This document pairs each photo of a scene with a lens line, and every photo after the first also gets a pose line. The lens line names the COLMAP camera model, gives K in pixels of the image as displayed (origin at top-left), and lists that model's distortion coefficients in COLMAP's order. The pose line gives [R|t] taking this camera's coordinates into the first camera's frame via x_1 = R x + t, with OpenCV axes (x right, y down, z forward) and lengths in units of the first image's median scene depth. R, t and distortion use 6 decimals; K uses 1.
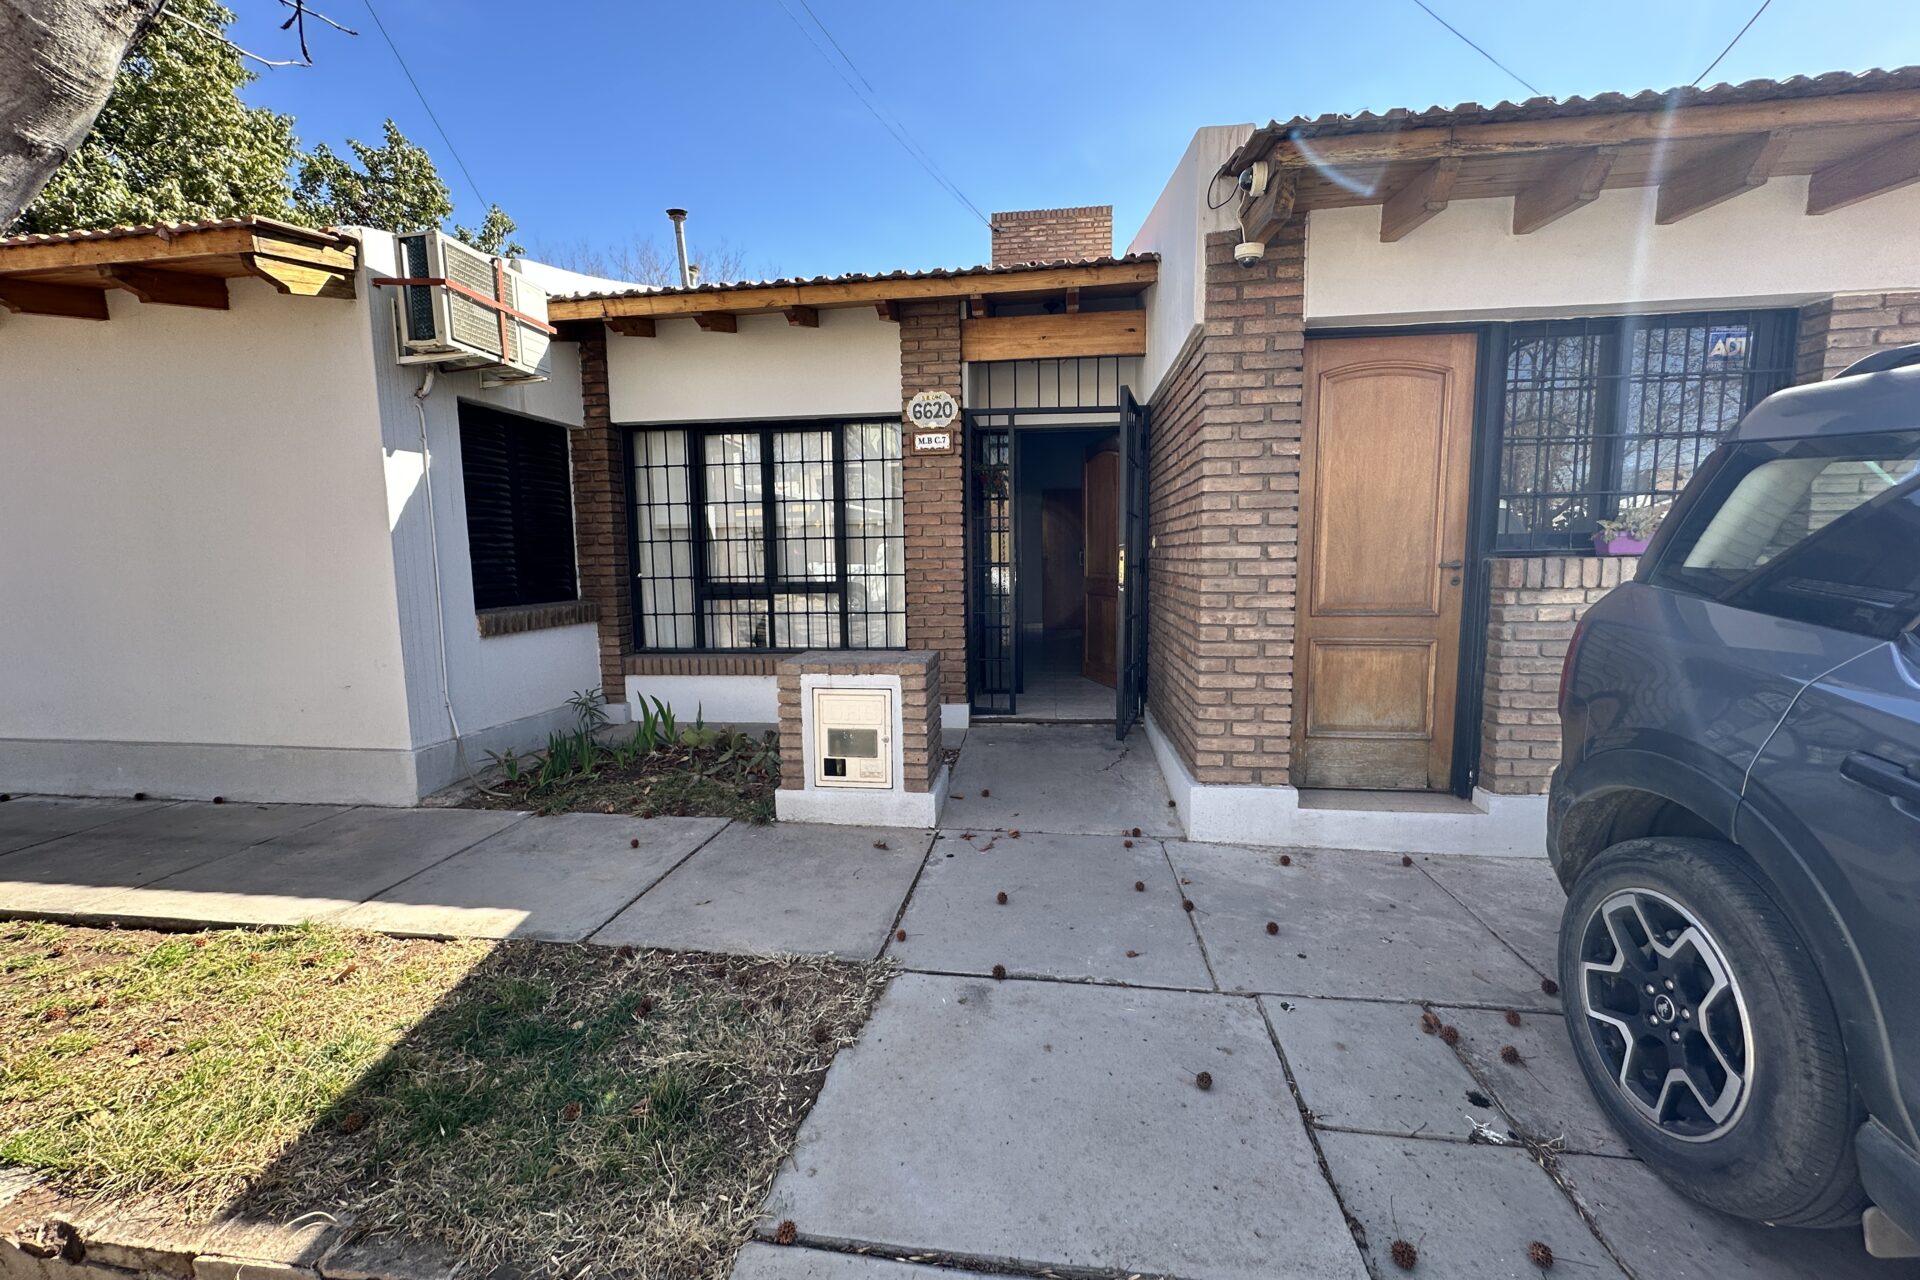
lens RADIAL K [[773.1, 0, 960.9], [0, 773.1, 638.4], [0, 0, 1]] dist [0.000159, -0.000465]
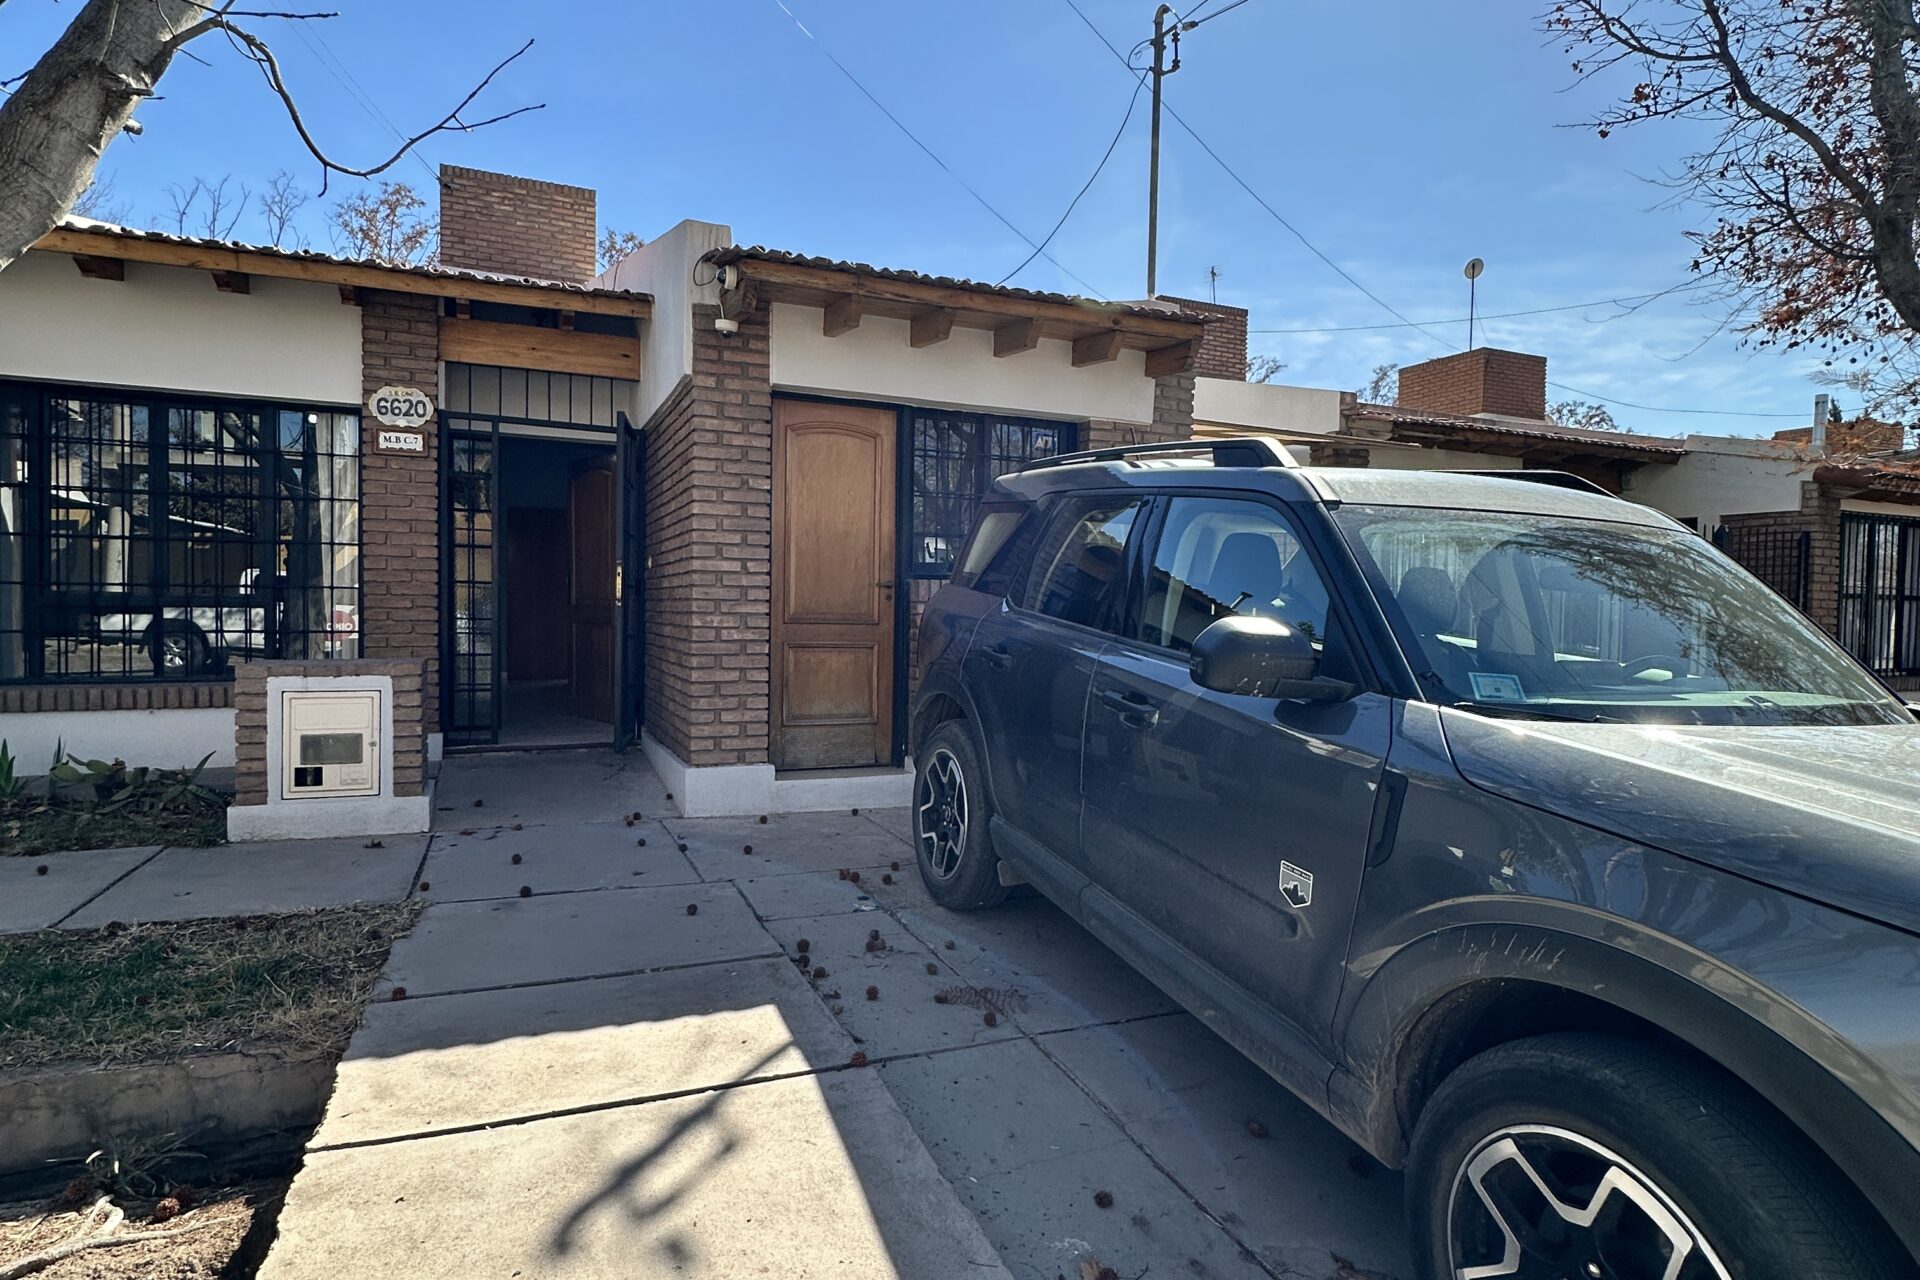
lens RADIAL K [[1026.6, 0, 960.0], [0, 1026.6, 640.0], [0, 0, 1]] dist [0.001316, -0.000966]
pose [[0.857121, 0.010083, 0.515016, -0.133076], [0.029660, 0.997184, -0.068885, 0.114772], [-0.514260, 0.074318, 0.854408, -0.498908]]
